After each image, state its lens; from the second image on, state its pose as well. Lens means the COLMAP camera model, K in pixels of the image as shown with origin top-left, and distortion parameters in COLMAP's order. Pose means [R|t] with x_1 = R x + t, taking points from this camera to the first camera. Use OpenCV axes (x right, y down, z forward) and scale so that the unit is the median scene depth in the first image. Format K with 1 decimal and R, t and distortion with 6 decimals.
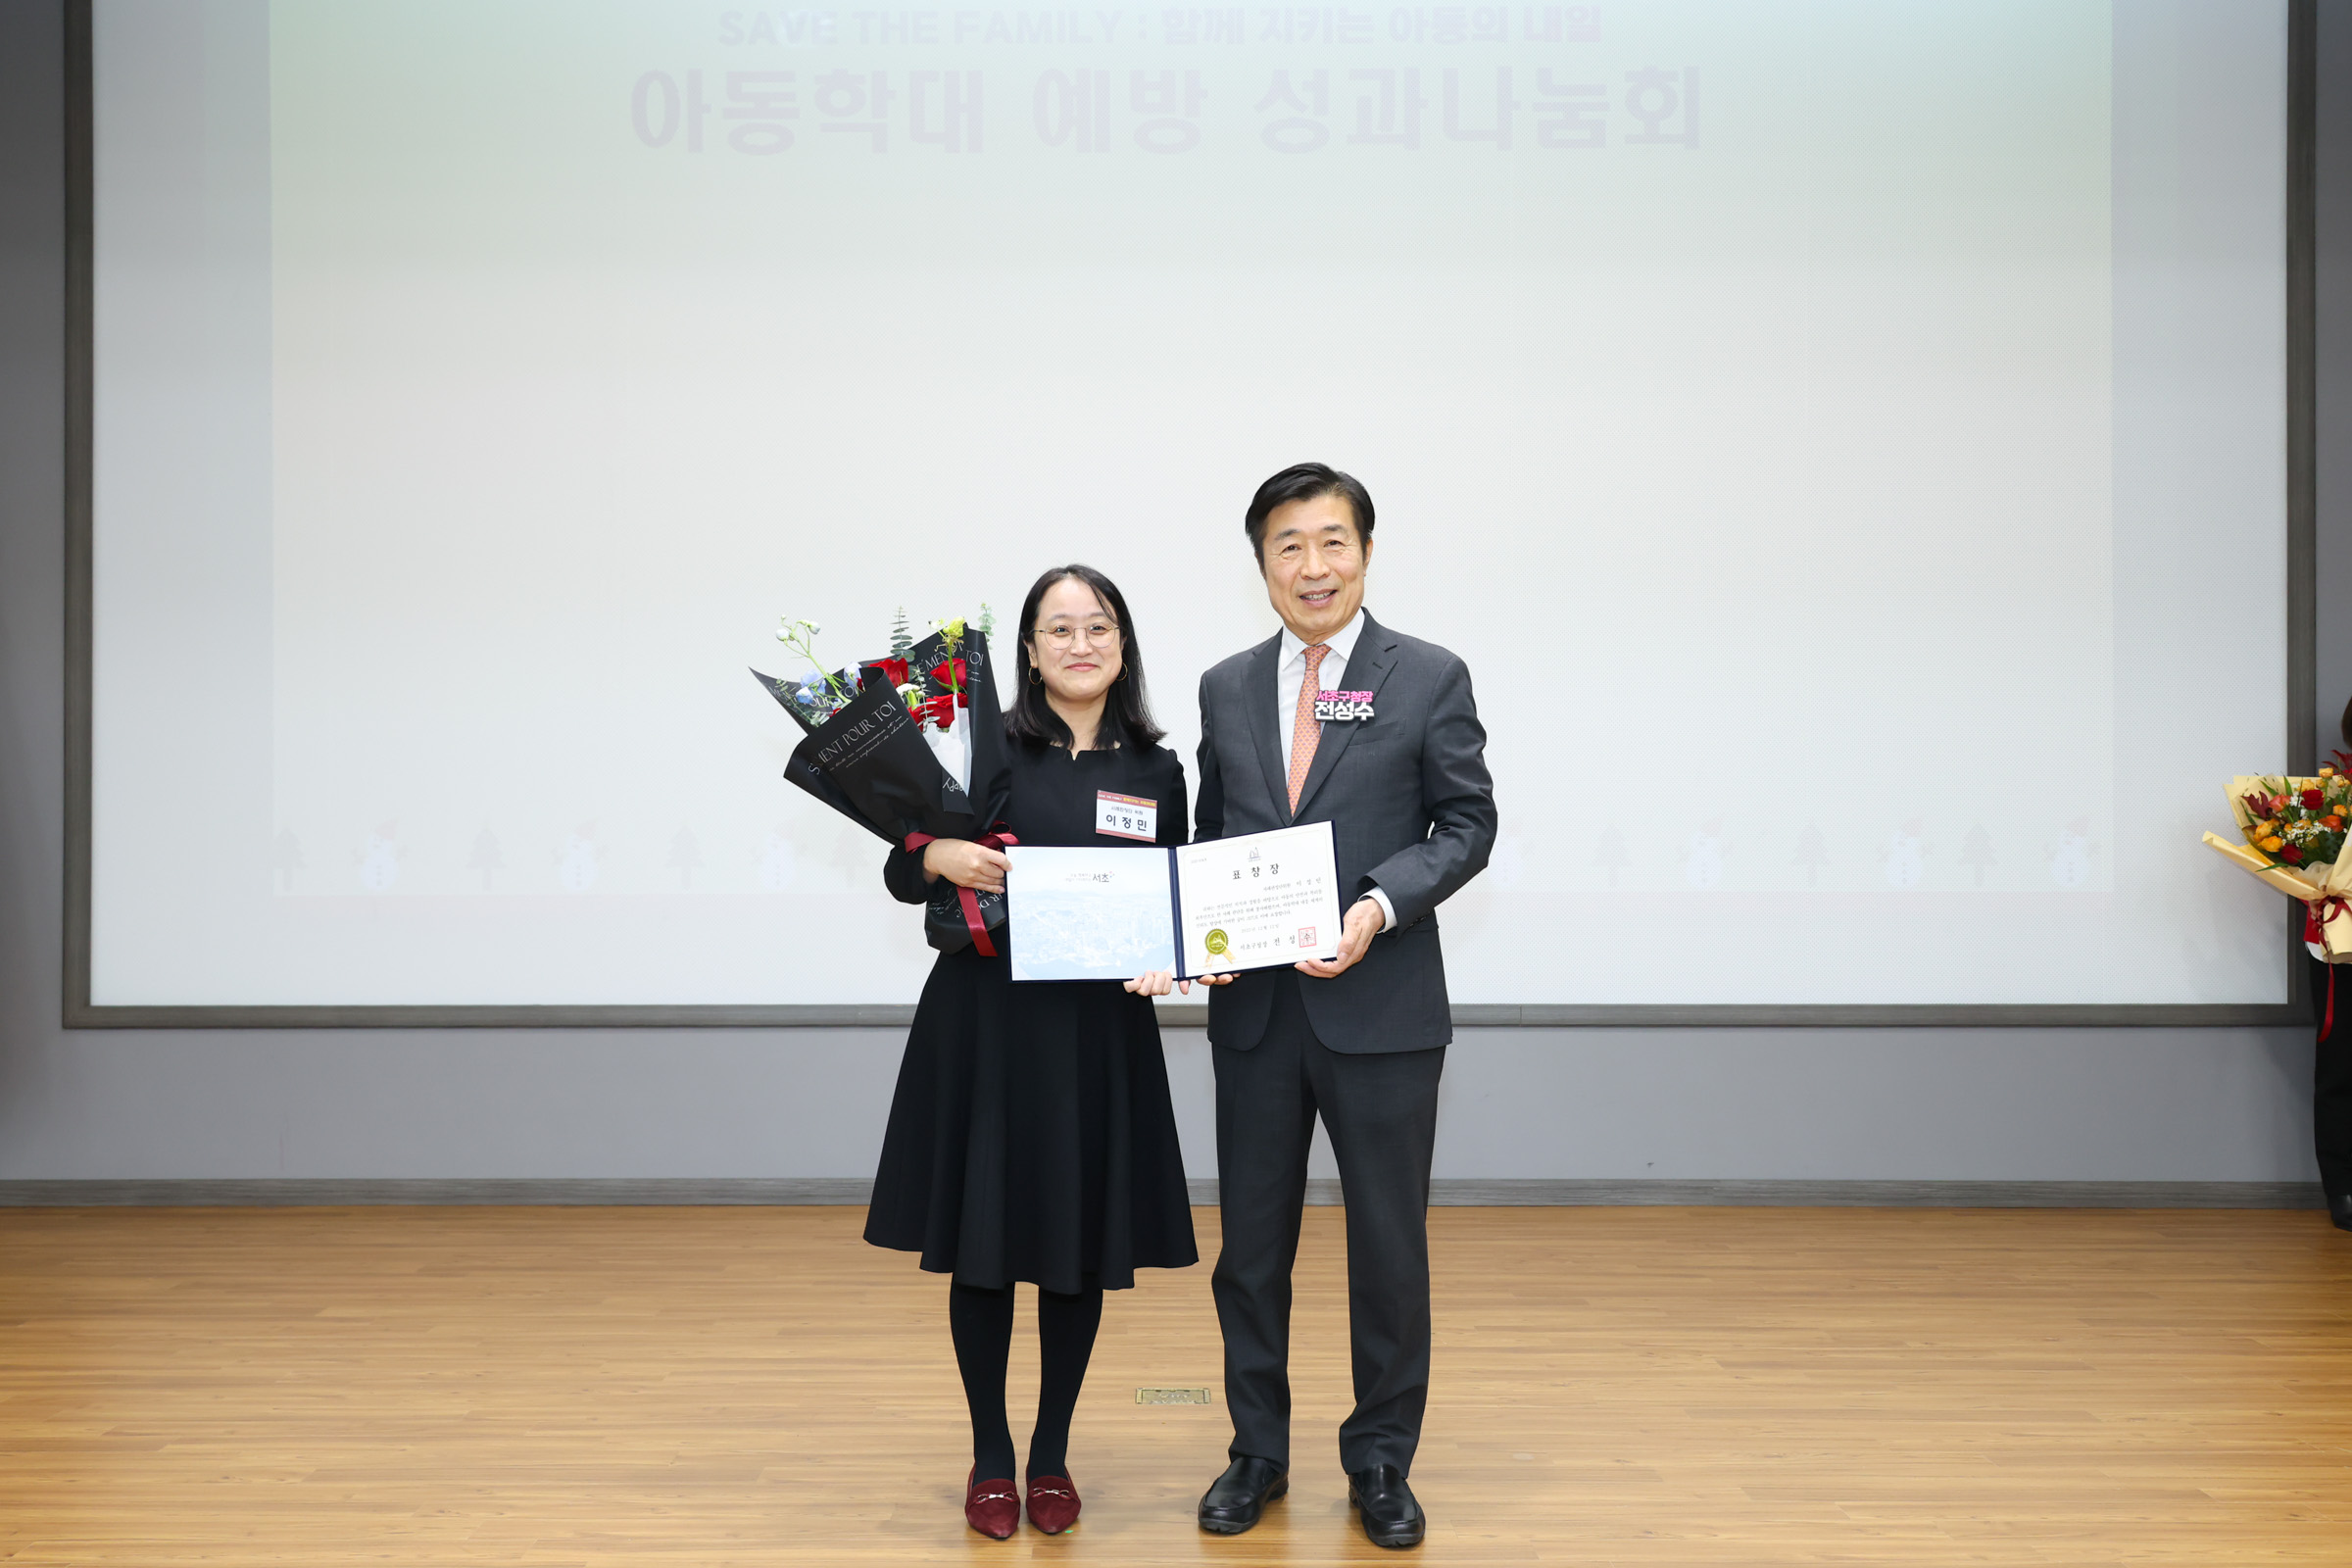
lens RADIAL K [[1801.4, 0, 1185.0], [0, 1801.4, 790.1], [0, 0, 1]] dist [0.010311, -0.001380]
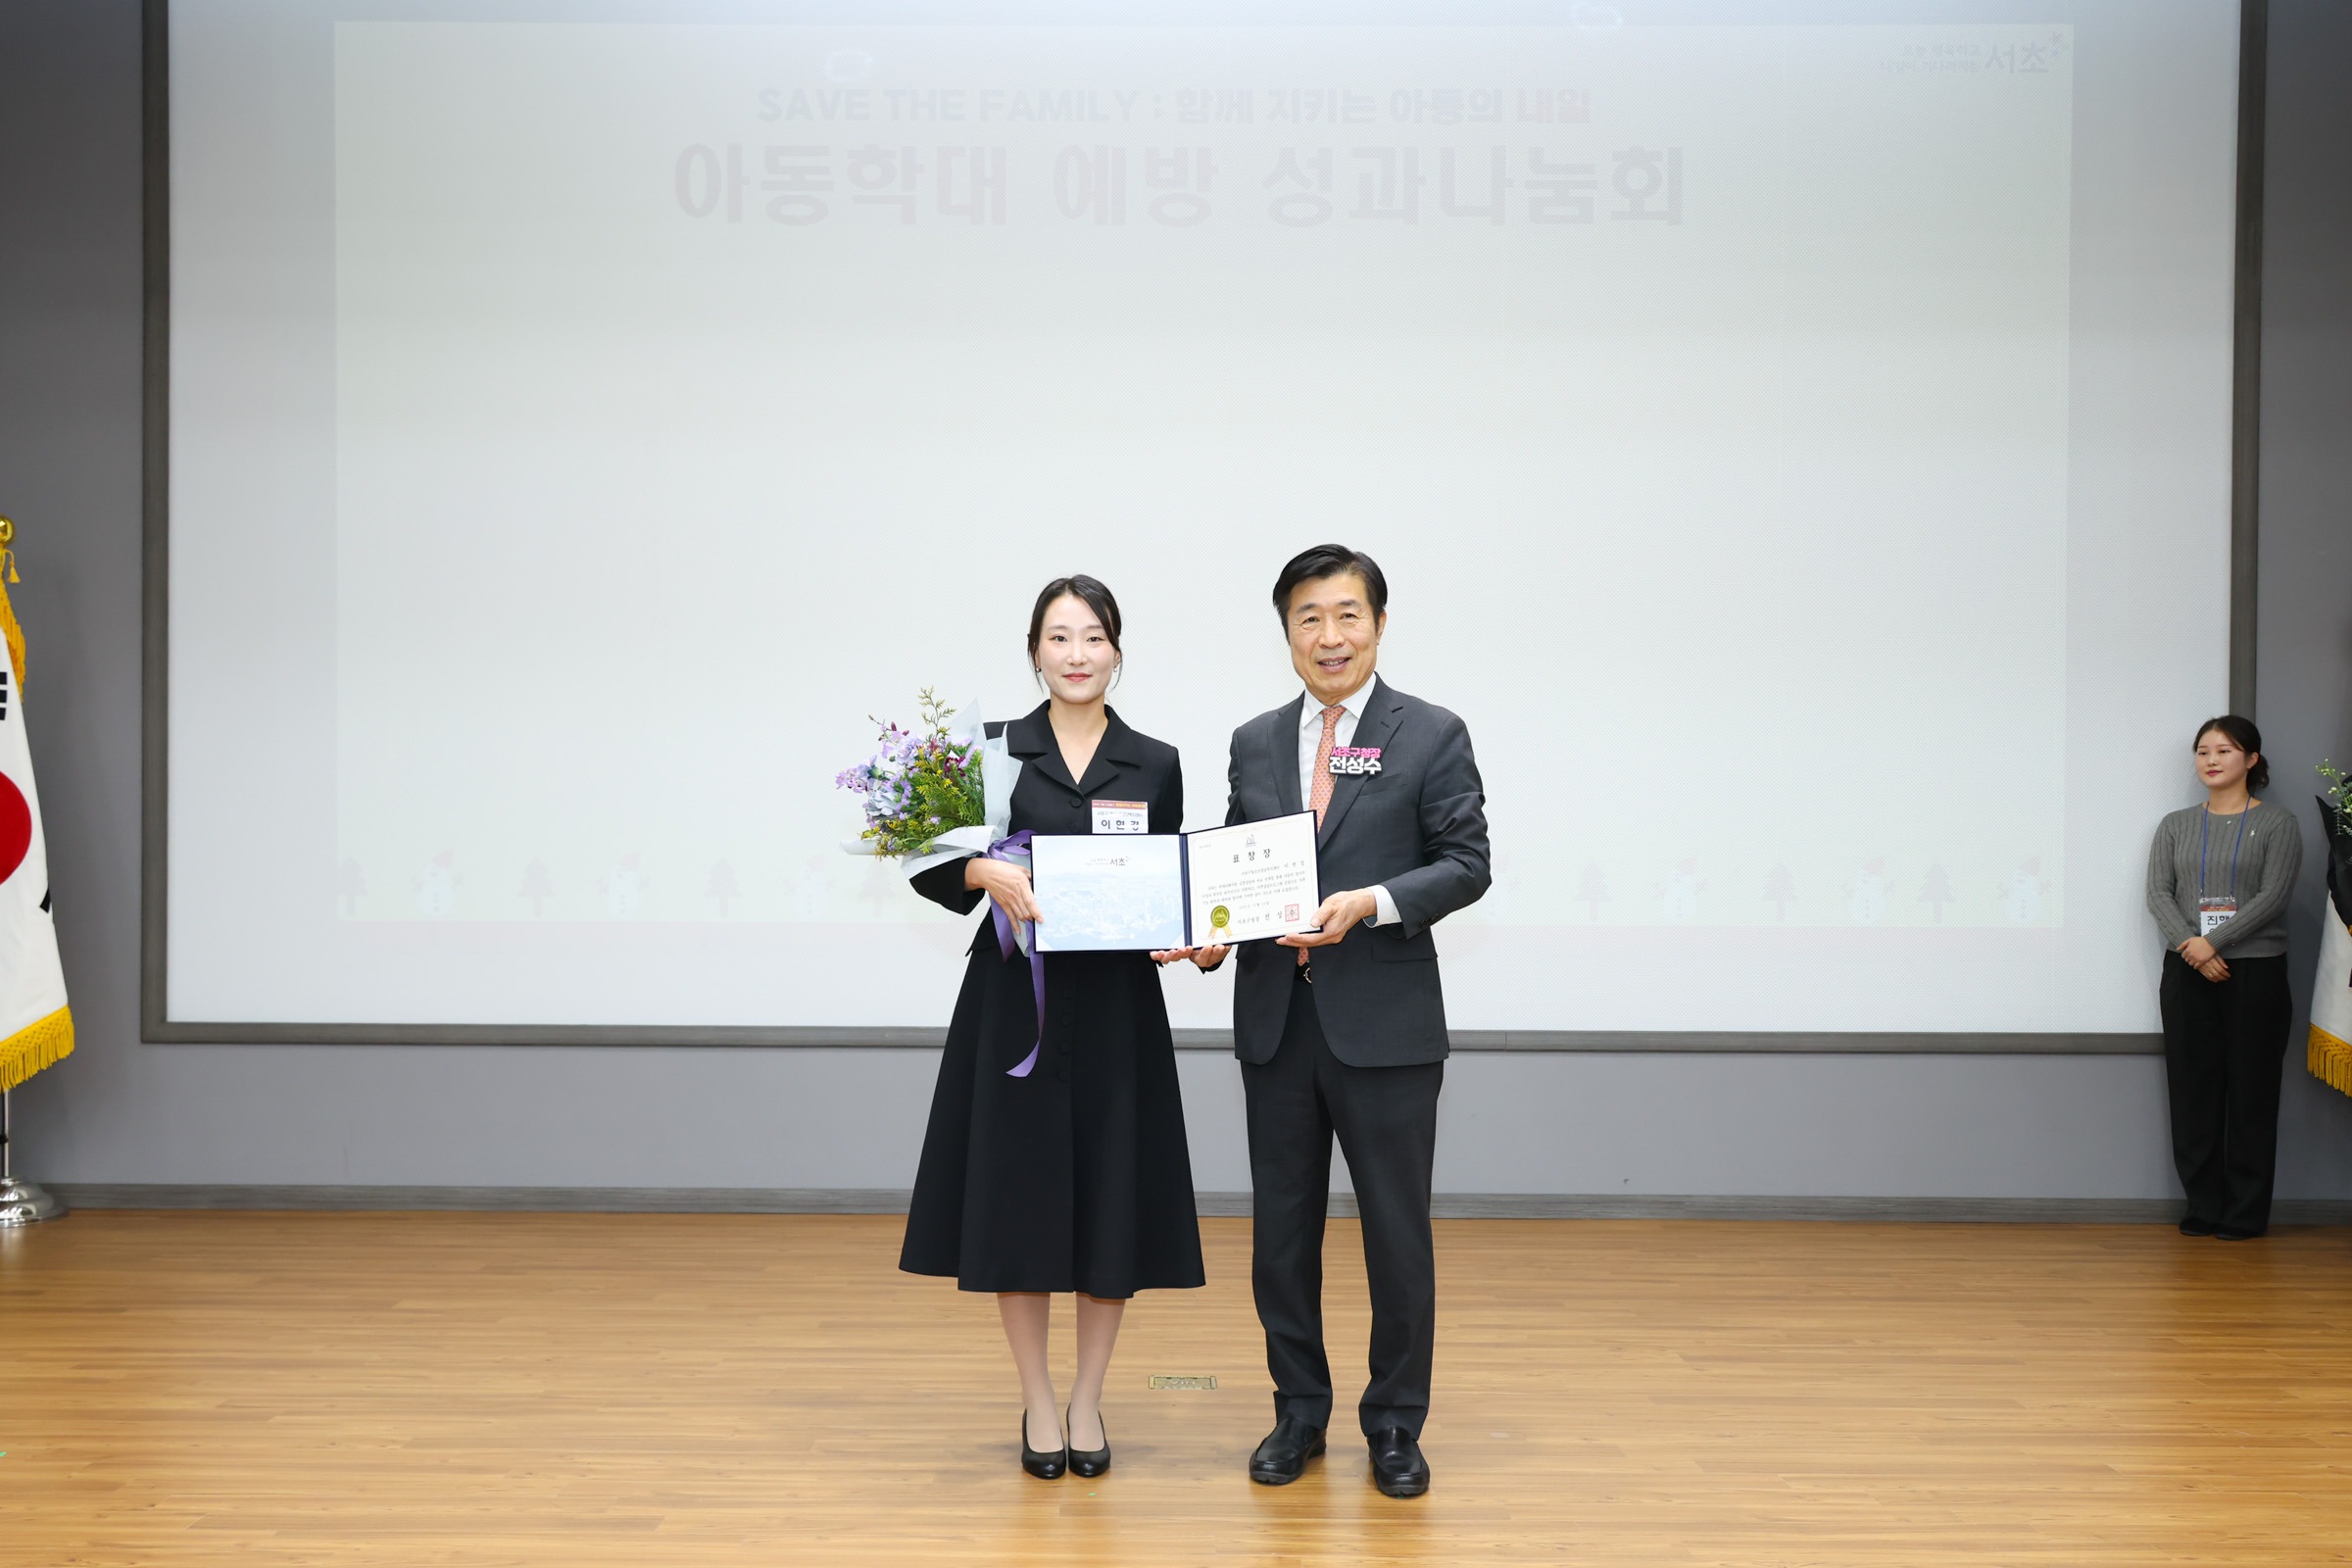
lens RADIAL K [[1867.1, 0, 1174.5], [0, 1867.1, 840.1], [0, 0, 1]] dist [0.001806, 0.001927]
pose [[0.999980, 0.006399, 0.000159, -0.011860], [-0.006400, 0.999889, 0.013472, -0.007643], [-0.000073, -0.013473, 0.999909, -0.111226]]
